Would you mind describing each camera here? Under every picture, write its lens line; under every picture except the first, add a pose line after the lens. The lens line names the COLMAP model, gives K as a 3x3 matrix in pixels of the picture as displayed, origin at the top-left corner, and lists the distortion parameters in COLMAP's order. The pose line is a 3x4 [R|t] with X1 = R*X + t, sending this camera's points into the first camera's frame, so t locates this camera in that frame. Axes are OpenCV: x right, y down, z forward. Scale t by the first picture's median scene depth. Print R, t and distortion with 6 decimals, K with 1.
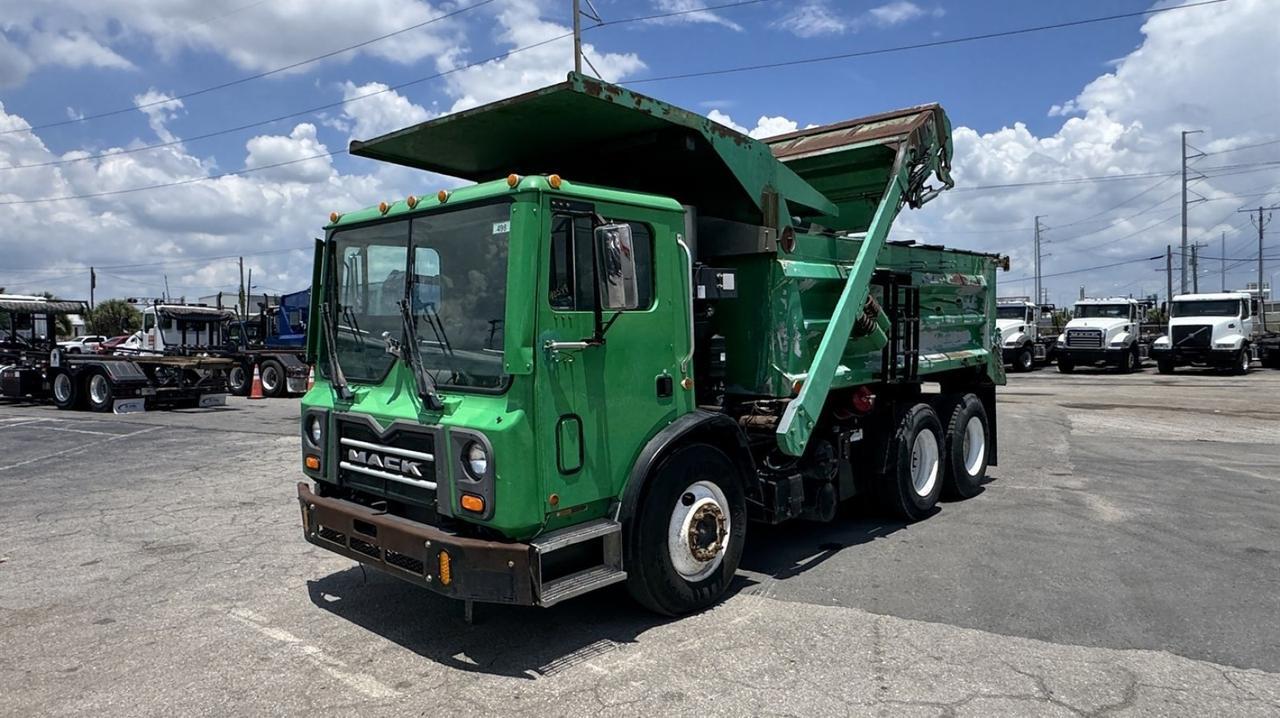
lens RADIAL K [[771.9, 0, 634.2], [0, 771.9, 350.0], [0, 0, 1]] dist [0.001556, 0.000233]
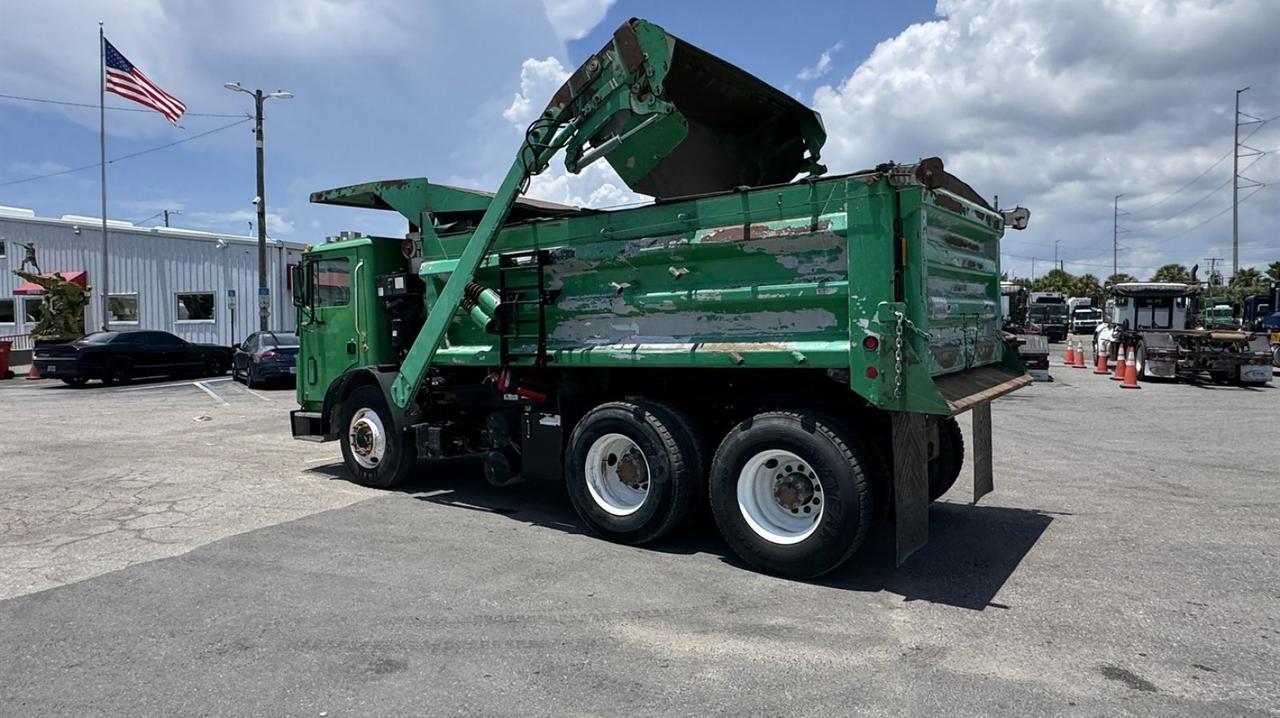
lens RADIAL K [[771.9, 0, 634.2], [0, 771.9, 350.0], [0, 0, 1]] dist [0.001556, 0.000233]
pose [[0.098526, 0.044008, -0.994161, 1.744600], [-0.012238, 0.999000, 0.043009, -0.030815], [0.995059, 0.007929, 0.098966, 1.379132]]
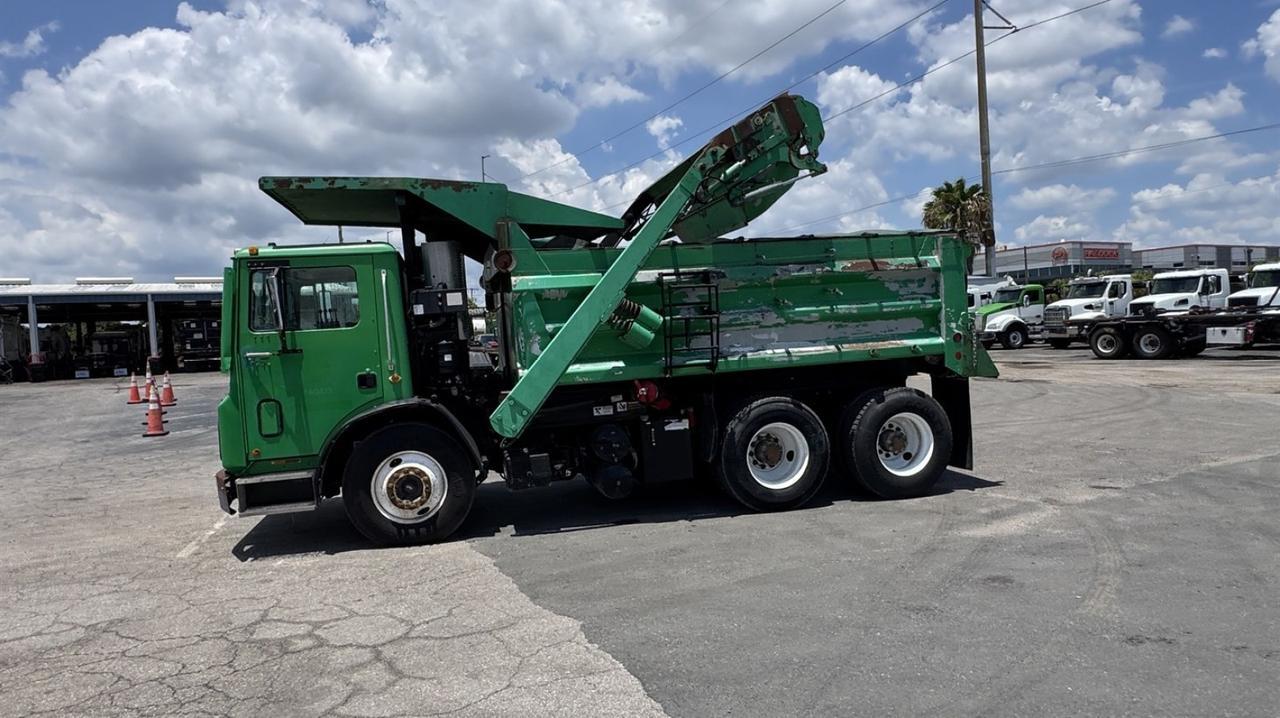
lens RADIAL K [[771.9, 0, 634.2], [0, 771.9, 350.0], [0, 0, 1]] dist [0.001556, 0.000233]
pose [[0.829269, -0.011484, -0.558731, 1.152192], [0.024791, 0.999561, 0.016249, -0.017965], [0.558299, -0.027326, 0.829189, 0.102563]]
